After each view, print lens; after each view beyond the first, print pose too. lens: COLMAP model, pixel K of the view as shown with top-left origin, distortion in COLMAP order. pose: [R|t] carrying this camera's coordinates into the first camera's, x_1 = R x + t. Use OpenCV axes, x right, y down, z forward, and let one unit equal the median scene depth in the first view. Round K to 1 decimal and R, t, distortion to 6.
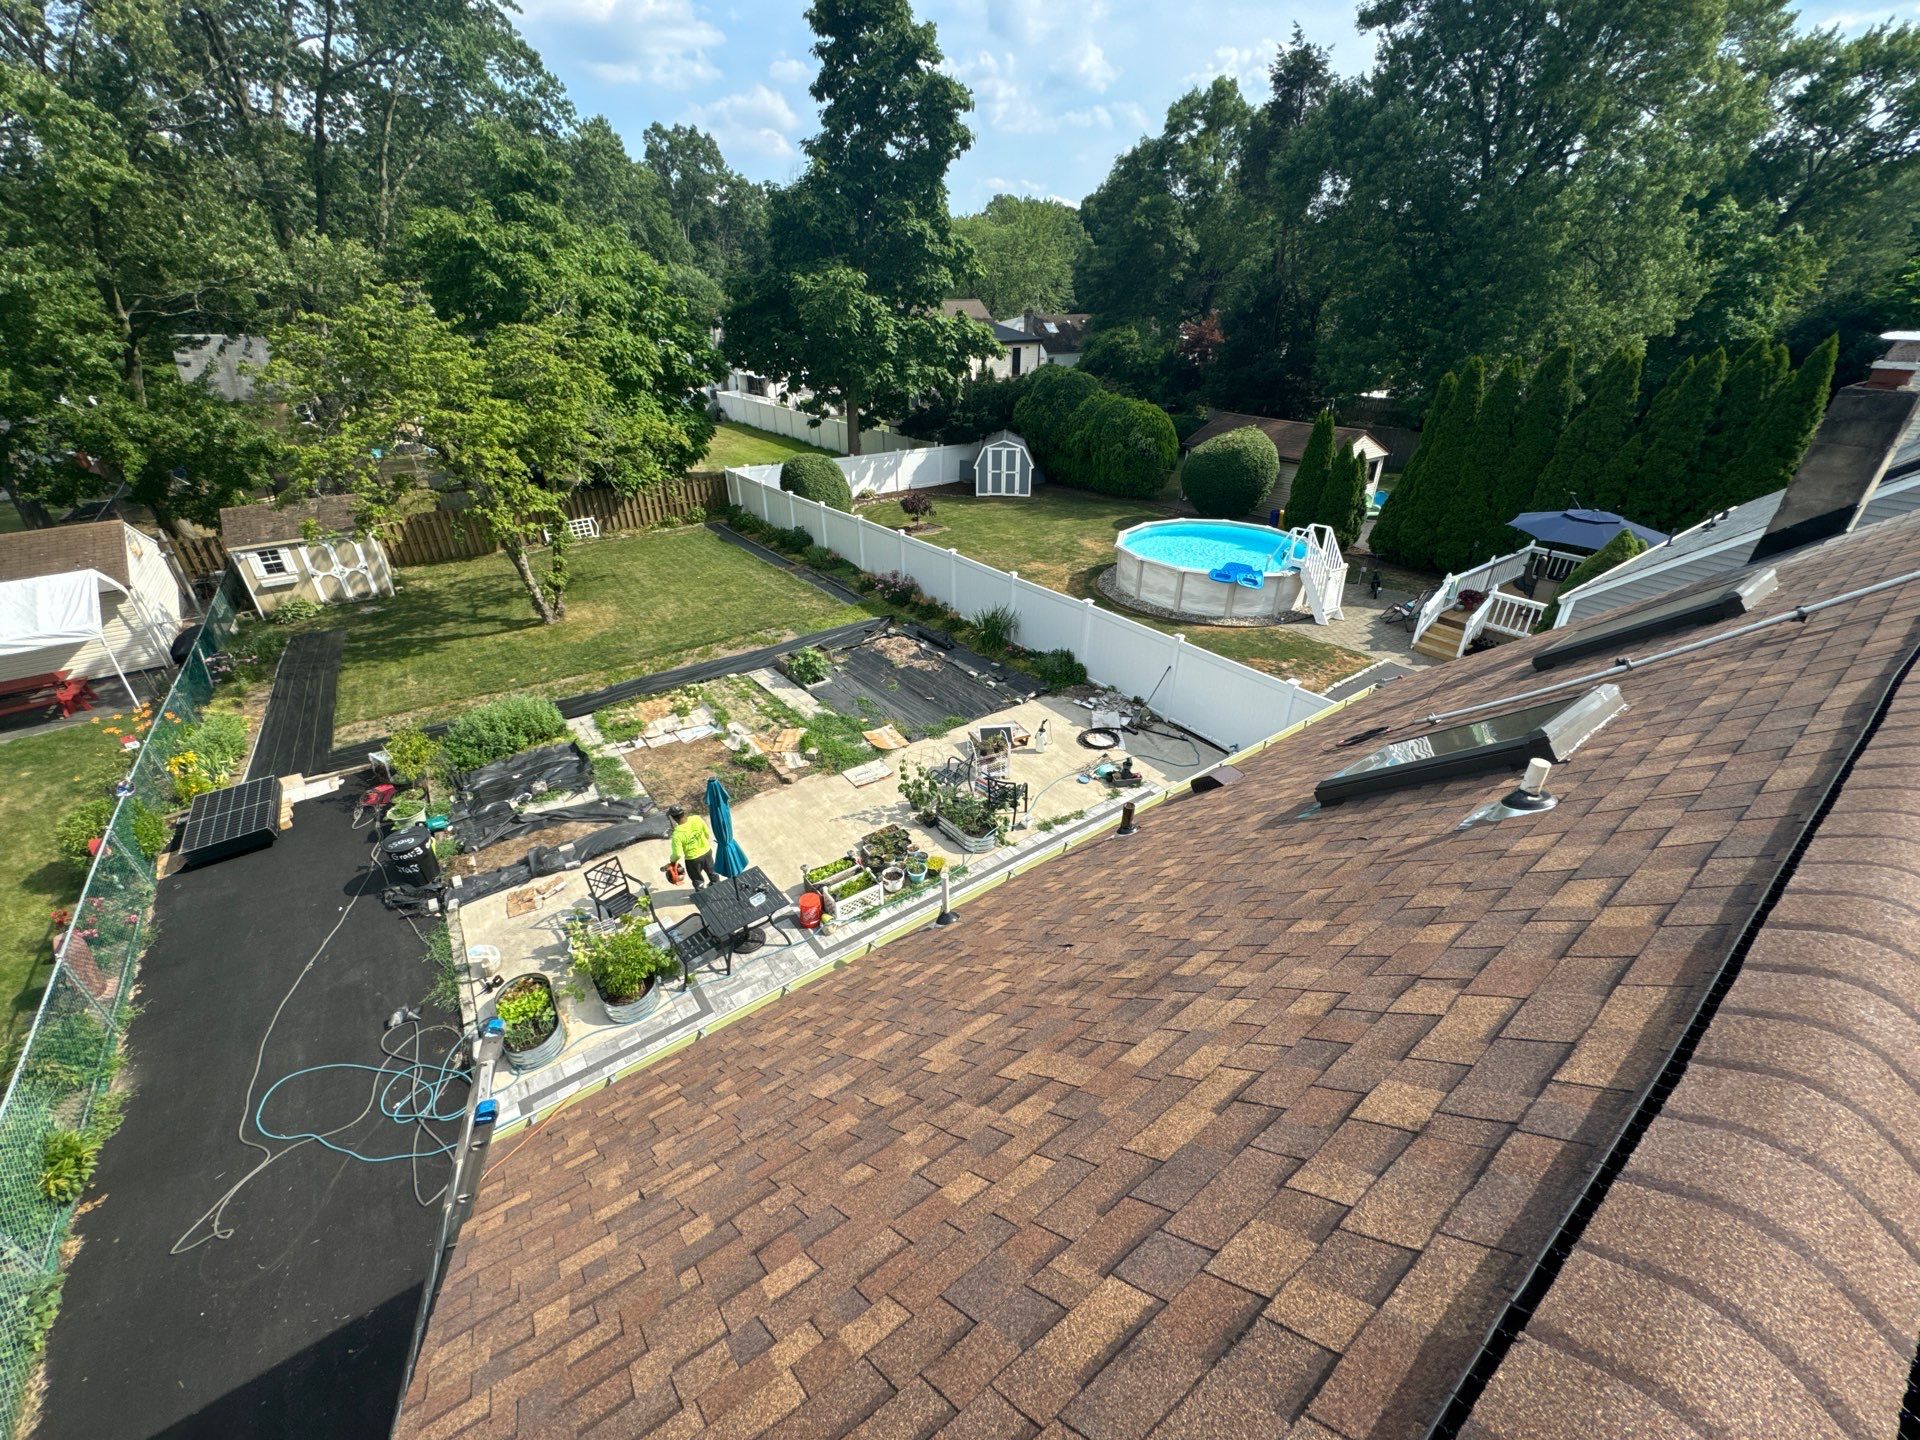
lens RADIAL K [[769.3, 0, 960.0], [0, 769.3, 720.0], [0, 0, 1]] dist [0.000634, 0.000062]
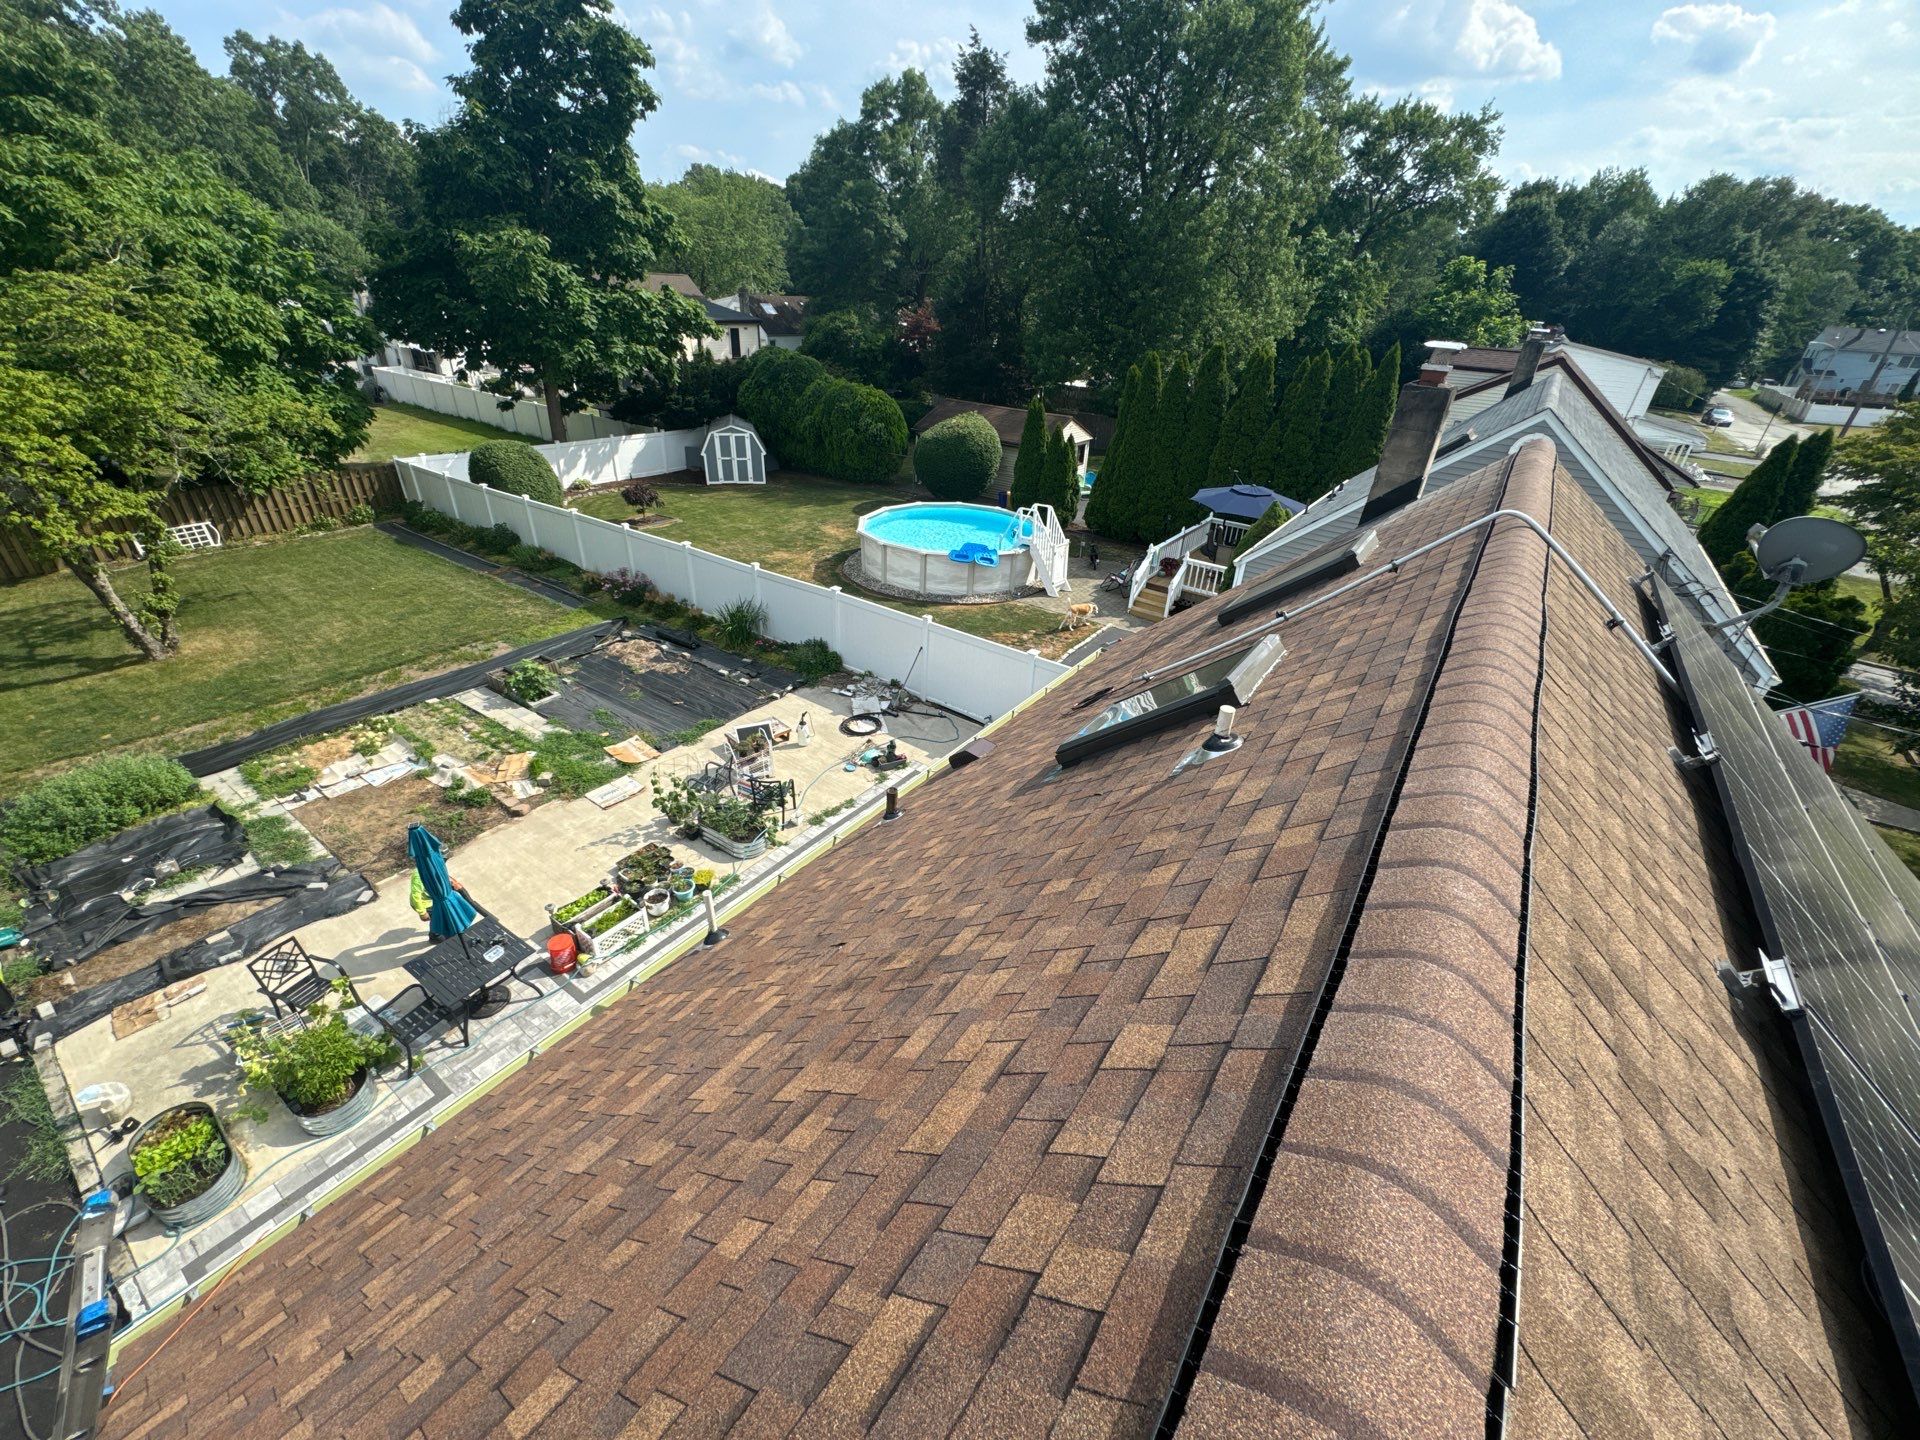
lens RADIAL K [[769.3, 0, 960.0], [0, 769.3, 720.0], [0, 0, 1]] dist [0.000634, 0.000062]
pose [[0.948466, -0.112795, 0.296125, 0.005622], [0.107744, 0.993618, 0.033377, -0.001564], [-0.298000, 0.000249, 0.954566, 0.003906]]
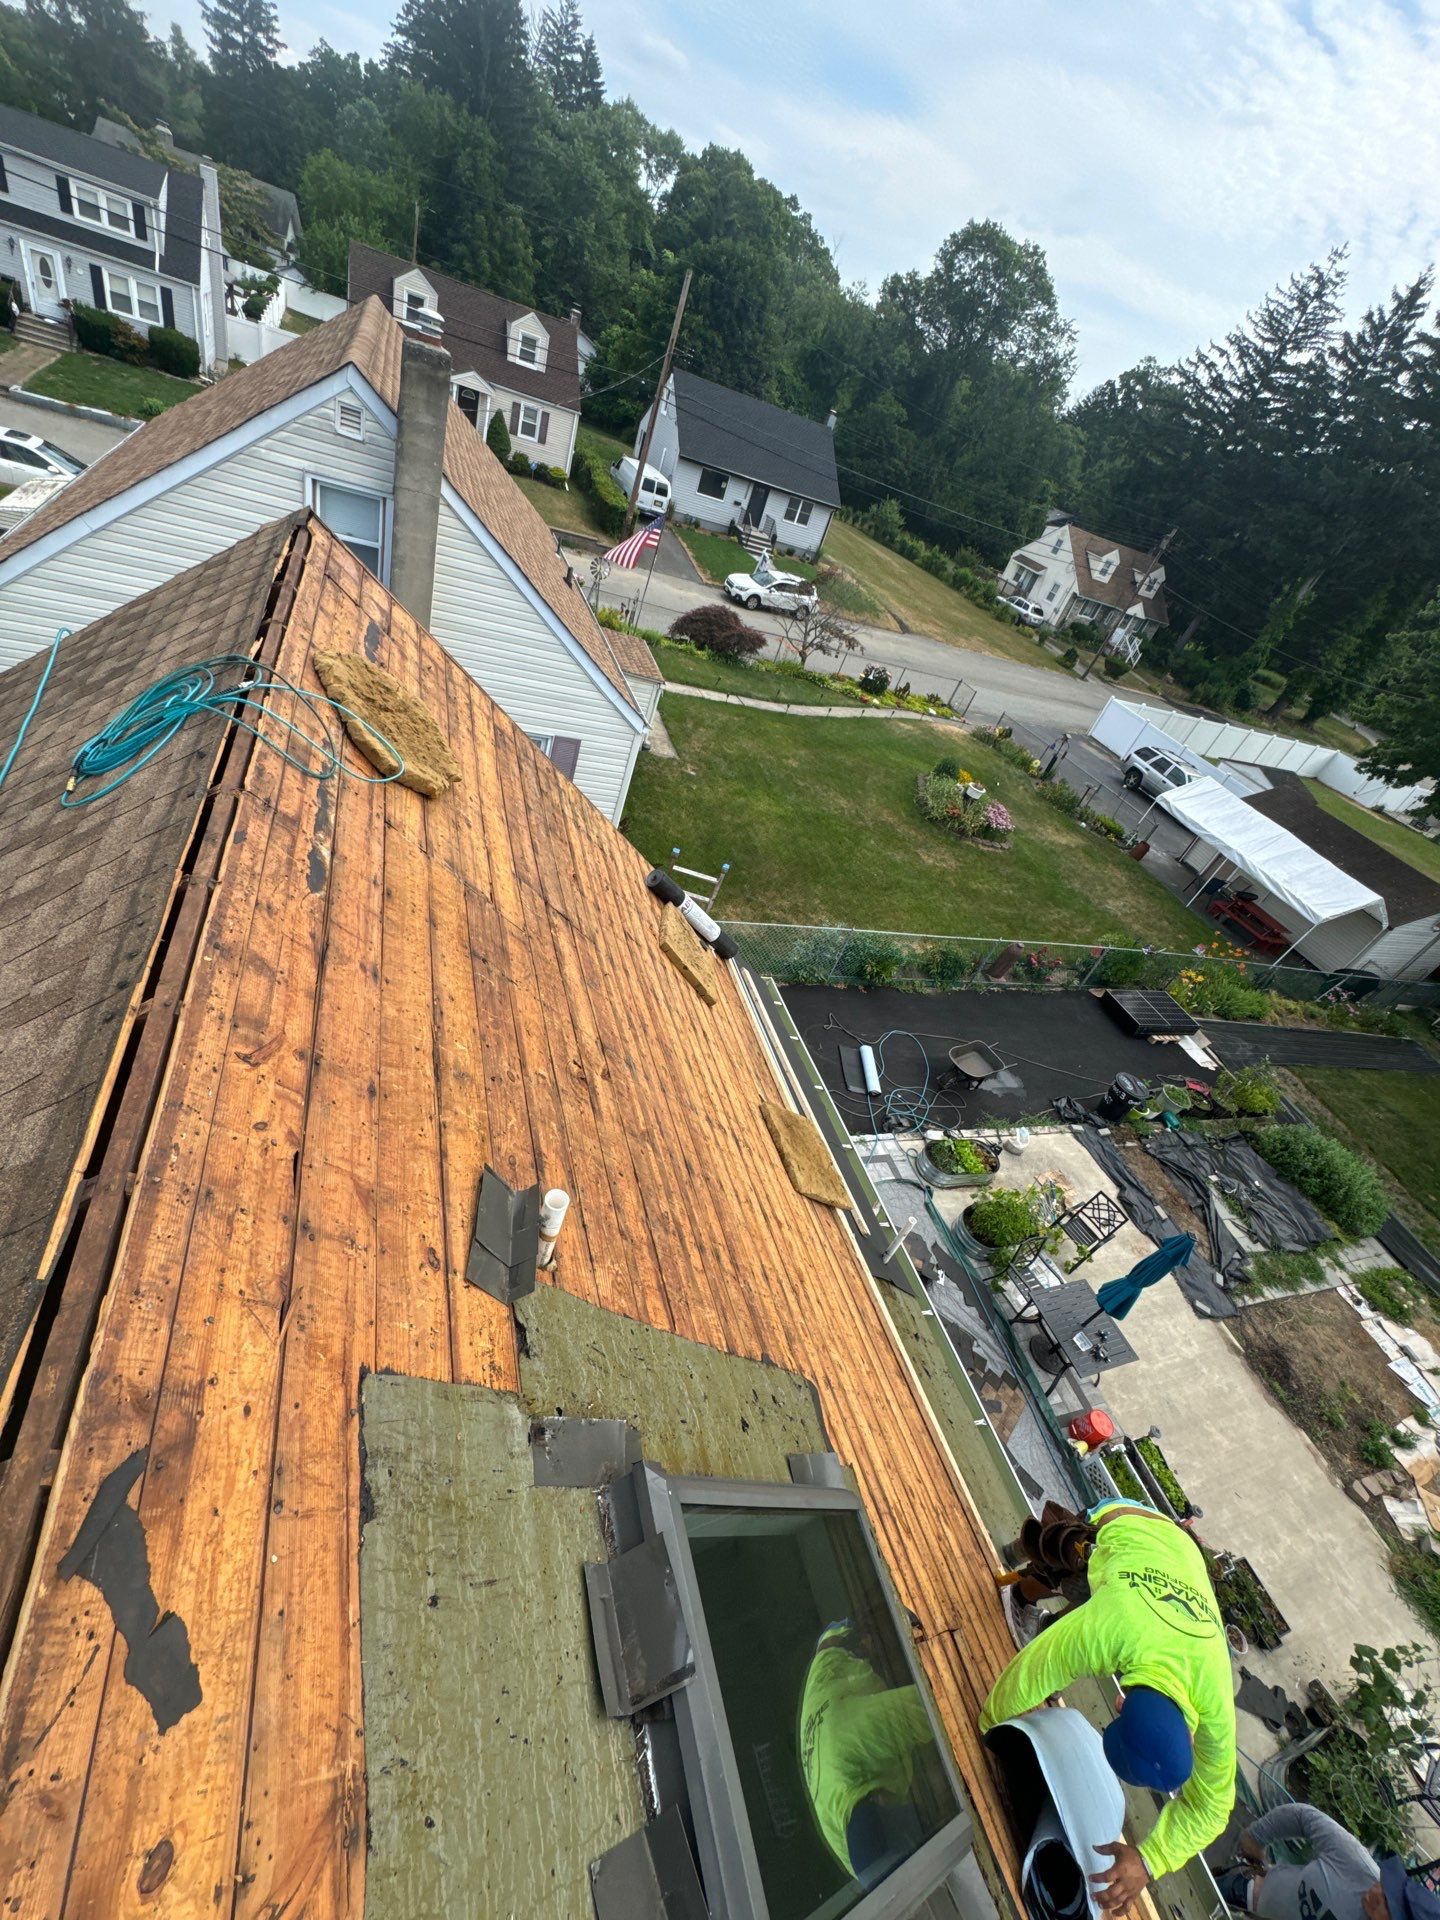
lens RADIAL K [[769.3, 0, 720.0], [0, 769.3, 960.0], [0, 0, 1]] dist [0.000634, 0.000062]
pose [[-0.309452, 0.513492, -0.800353, 0.186804], [-0.702900, 0.443346, 0.556216, -0.084288], [0.640446, 0.734690, 0.223739, 0.125447]]
